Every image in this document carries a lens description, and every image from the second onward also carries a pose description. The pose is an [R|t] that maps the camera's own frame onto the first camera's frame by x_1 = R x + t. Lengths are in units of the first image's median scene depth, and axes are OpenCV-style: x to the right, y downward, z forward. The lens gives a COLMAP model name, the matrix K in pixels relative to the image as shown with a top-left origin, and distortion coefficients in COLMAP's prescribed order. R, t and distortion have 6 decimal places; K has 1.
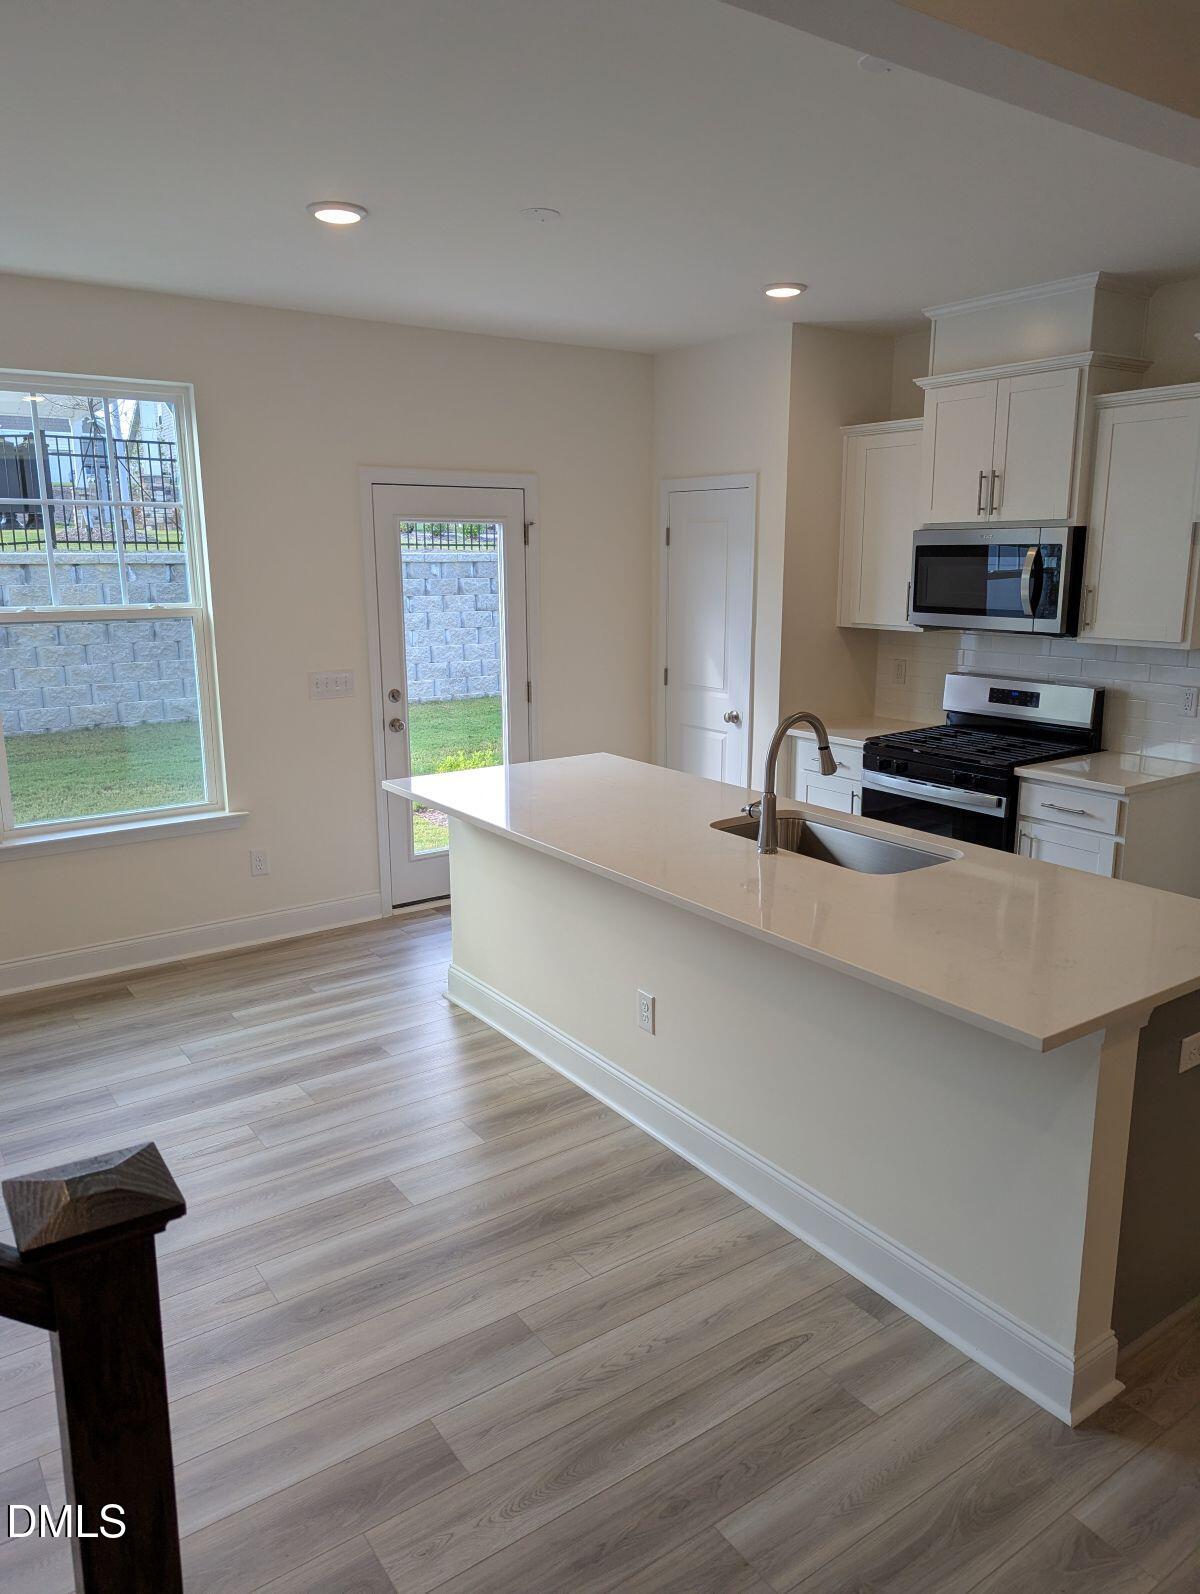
lens RADIAL K [[1117.0, 0, 604.1], [0, 1117.0, 788.5], [0, 0, 1]] dist [0.066959, -0.061896]
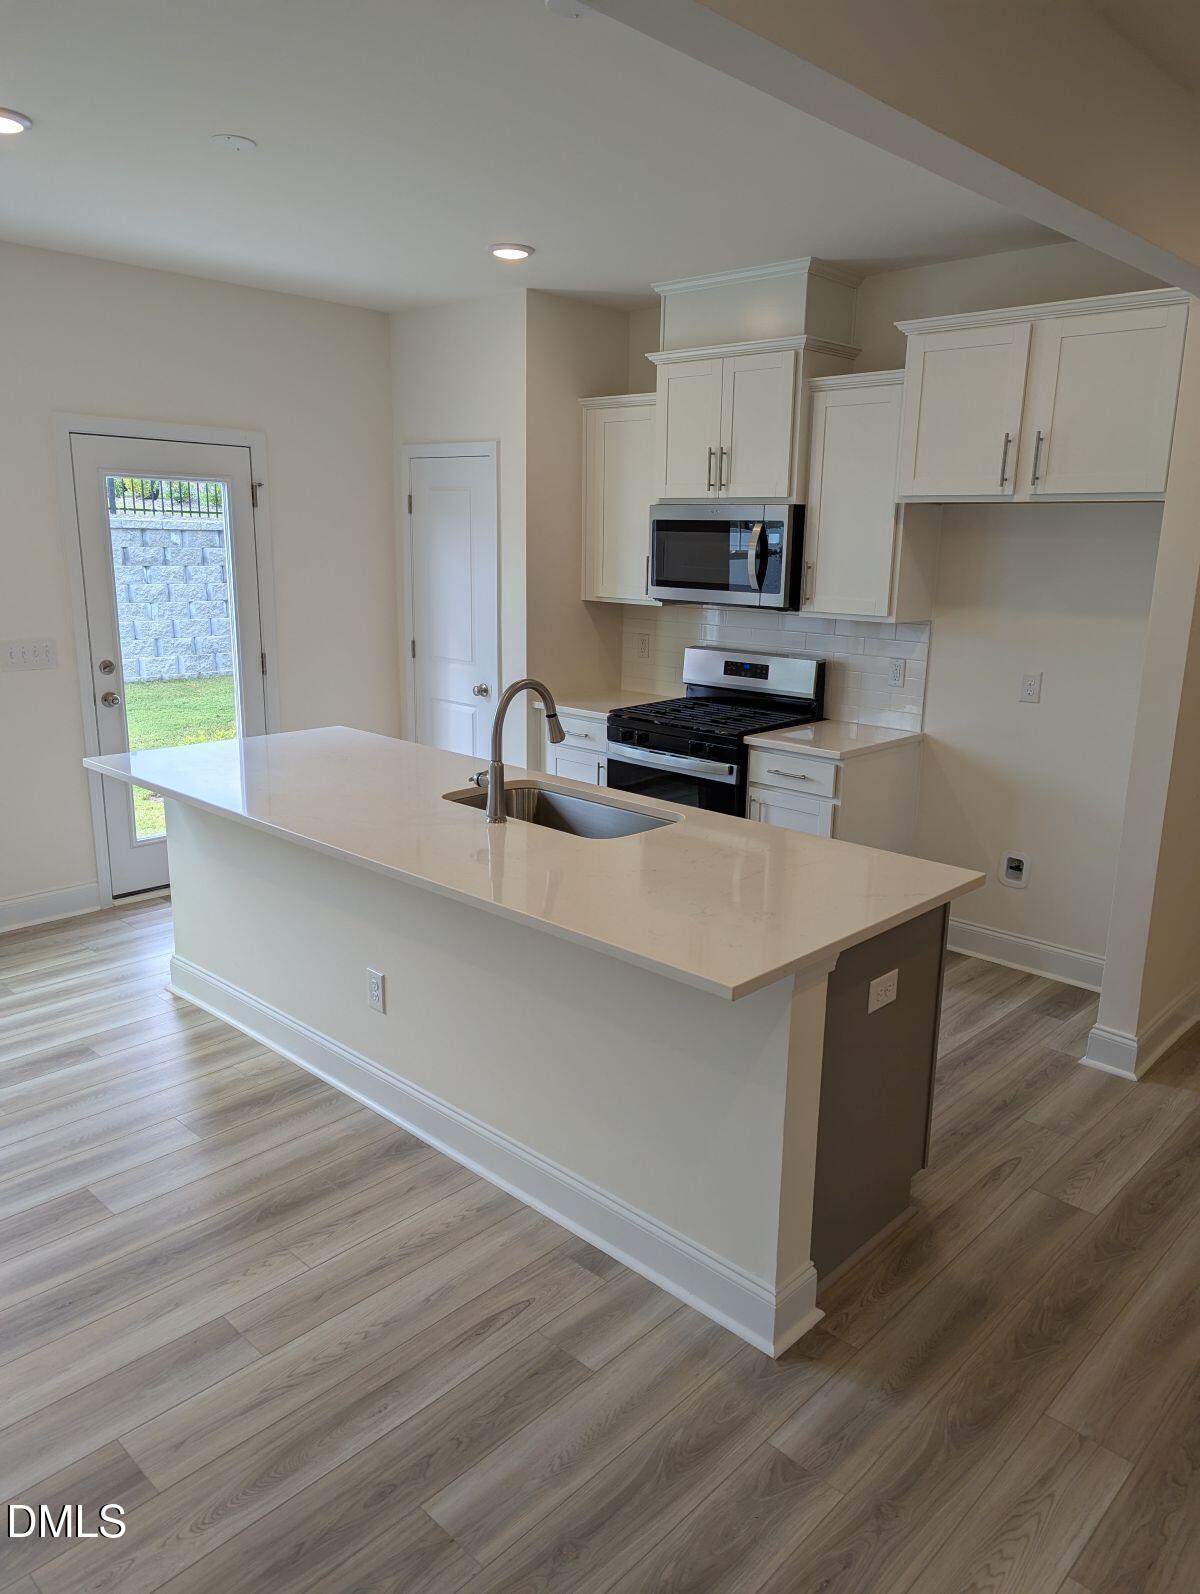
lens RADIAL K [[1117.0, 0, 612.5], [0, 1117.0, 793.5], [0, 0, 1]] dist [0.066959, -0.061896]
pose [[0.979255, -0.022936, 0.201329, 0.035956], [0.018702, 0.999563, 0.022912, 0.008583], [-0.201767, -0.018672, 0.979256, 0.011060]]
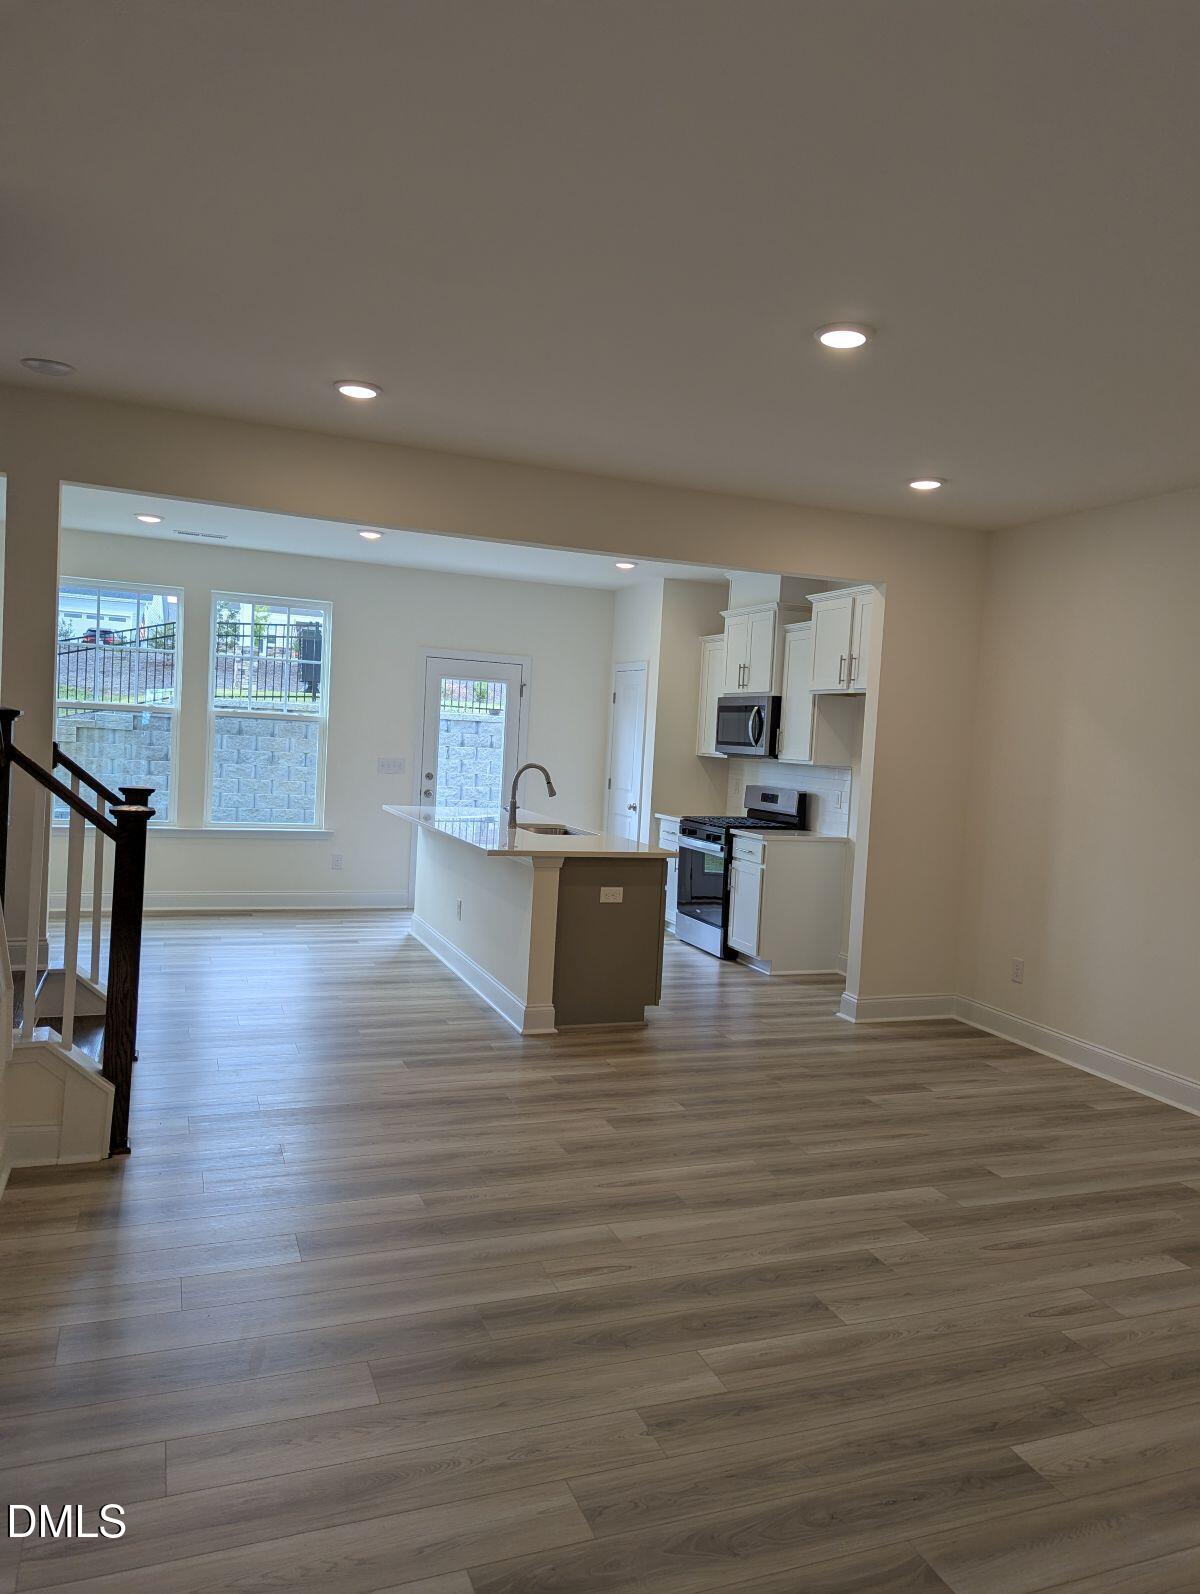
lens RADIAL K [[1117.0, 0, 617.0], [0, 1117.0, 789.5], [0, 0, 1]] dist [0.066959, -0.061896]
pose [[0.971179, 0.069521, -0.227986, 0.586070], [-0.107093, 0.981805, -0.156813, 0.211341], [0.212936, 0.176709, 0.960954, -0.703060]]
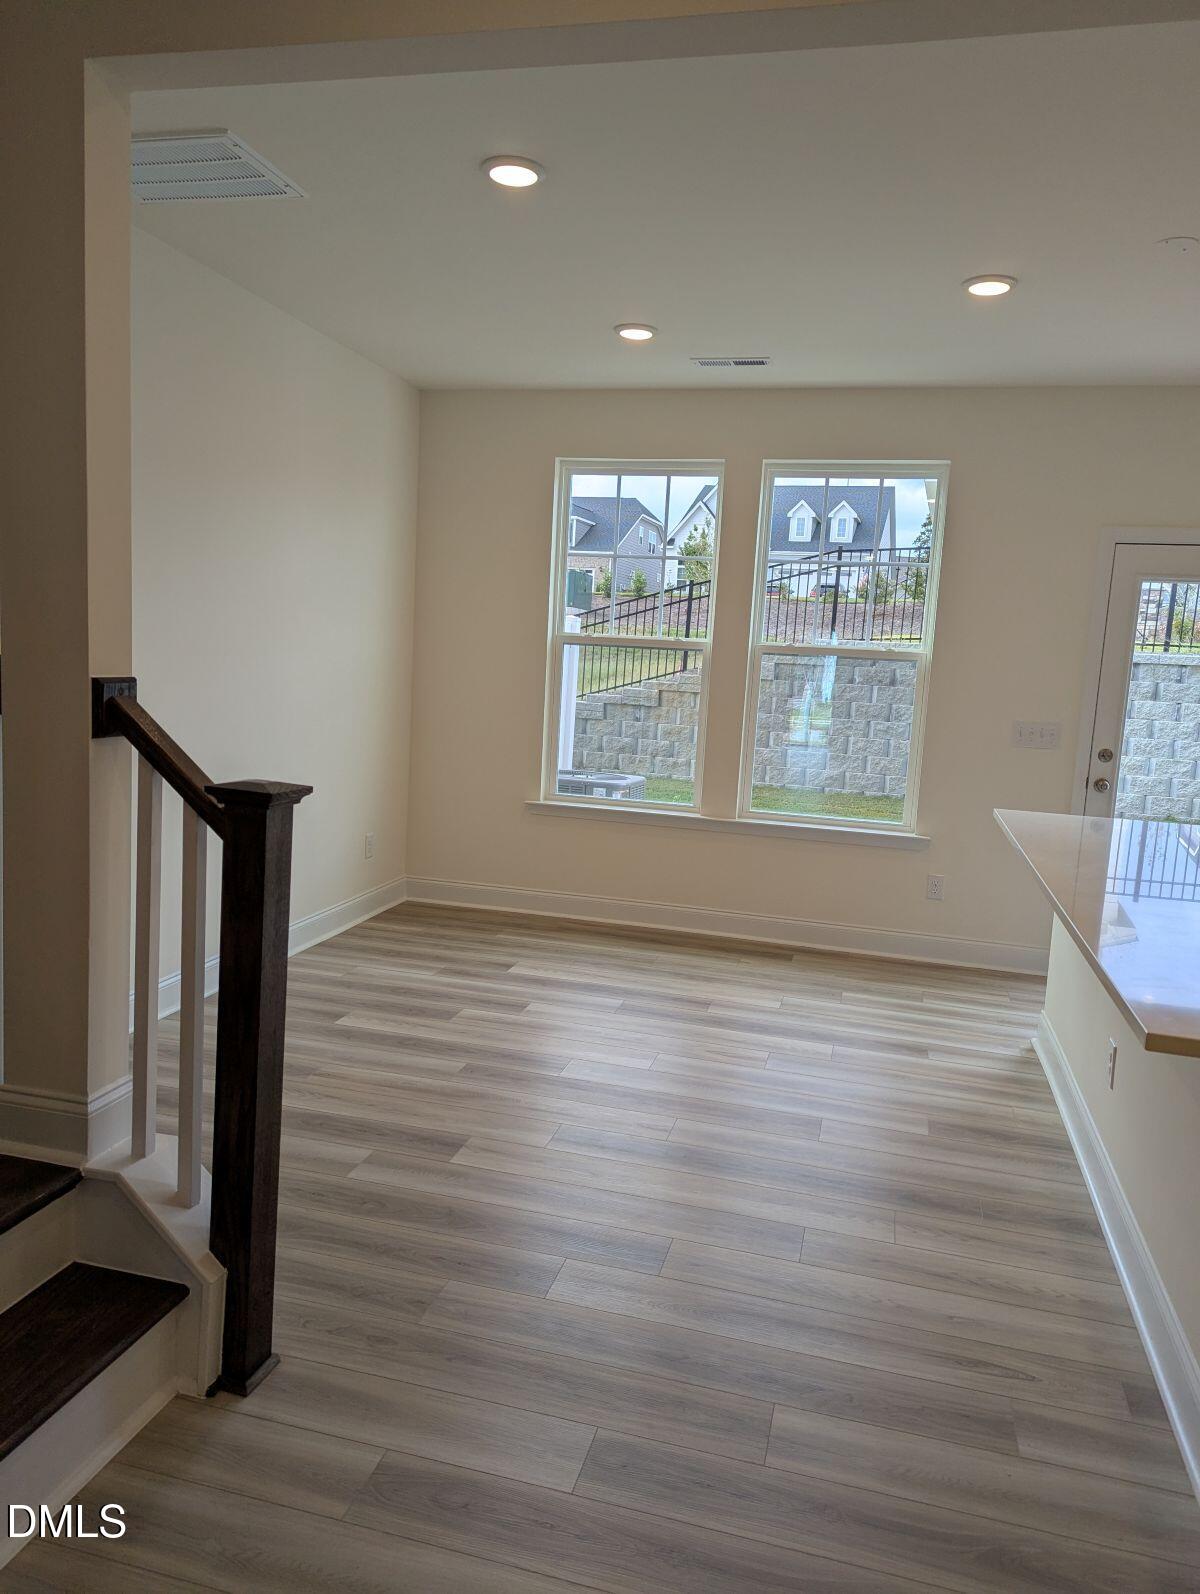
lens RADIAL K [[1117.0, 0, 604.8], [0, 1117.0, 785.9], [0, 0, 1]] dist [0.066959, -0.061896]
pose [[0.642811, 0.131498, -0.754654, 0.340490], [-0.216451, 0.976189, -0.014272, 0.063573], [0.734808, 0.172520, 0.655968, 0.041346]]
